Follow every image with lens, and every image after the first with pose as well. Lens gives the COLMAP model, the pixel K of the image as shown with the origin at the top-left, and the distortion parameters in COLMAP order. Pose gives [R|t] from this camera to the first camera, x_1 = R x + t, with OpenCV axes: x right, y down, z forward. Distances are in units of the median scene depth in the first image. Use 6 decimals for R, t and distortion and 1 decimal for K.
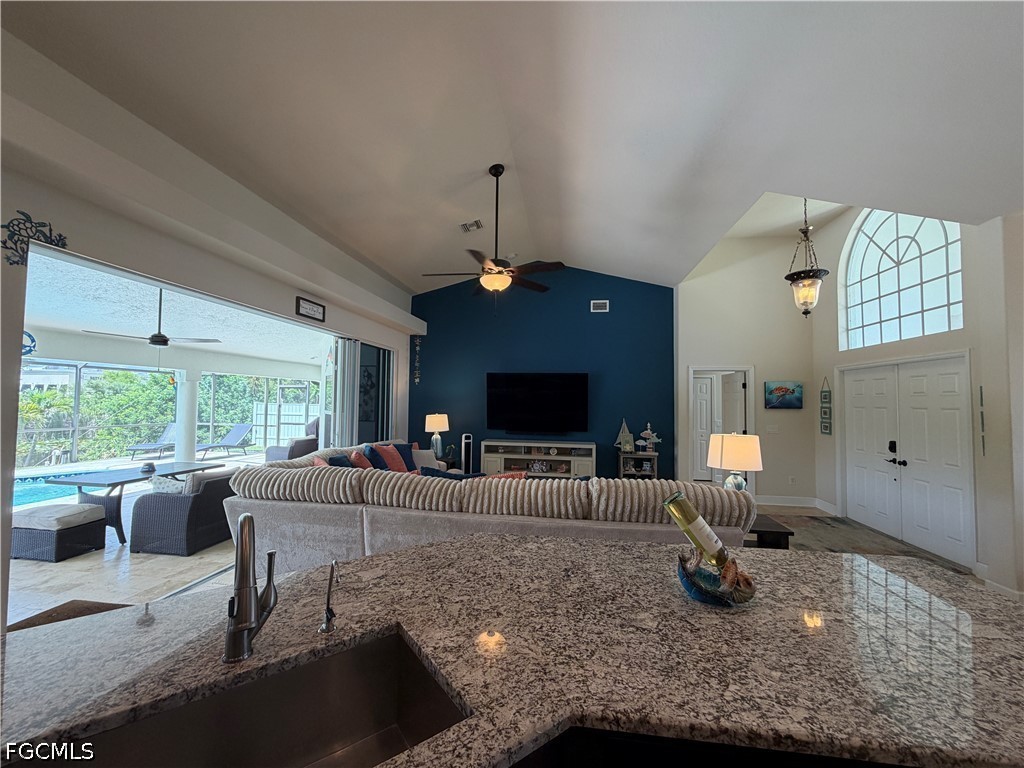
lens RADIAL K [[410.4, 0, 507.8], [0, 410.4, 385.2], [0, 0, 1]] dist [0.000606, 0.000254]
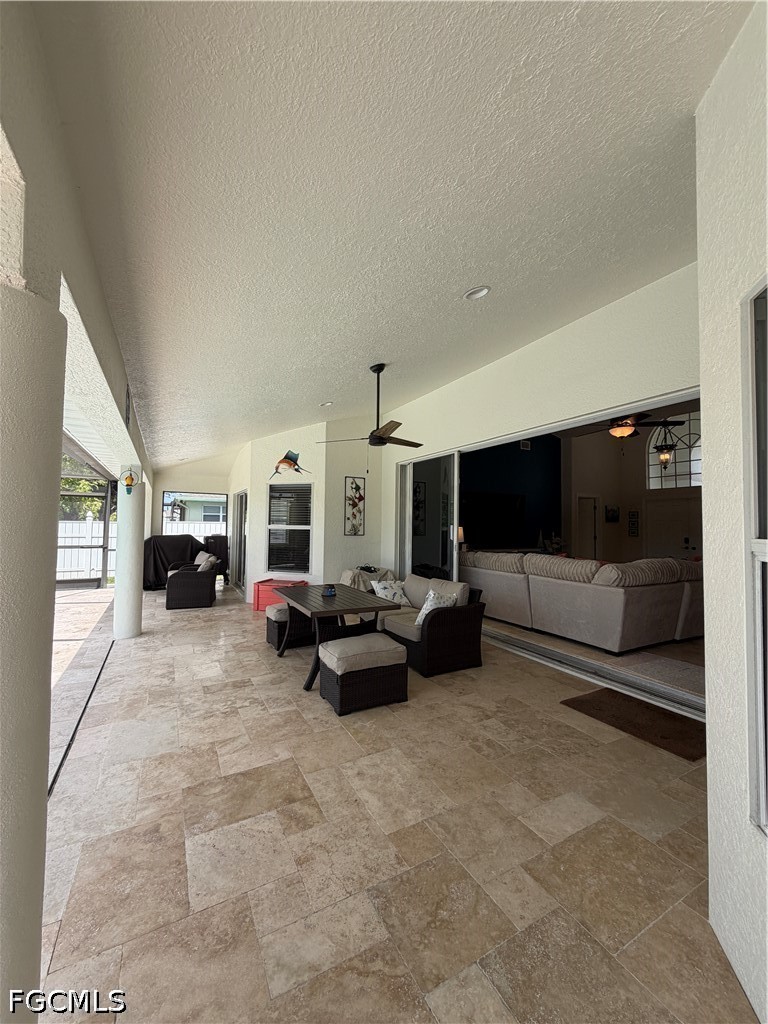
lens RADIAL K [[410.4, 0, 382.6], [0, 410.4, 509.8], [0, 0, 1]] dist [0.000606, 0.000254]
pose [[0.798458, 0.020514, 0.601701, -1.133339], [-0.027941, 0.999605, 0.002997, 0.031197], [-0.601402, -0.019205, 0.798716, 0.257837]]
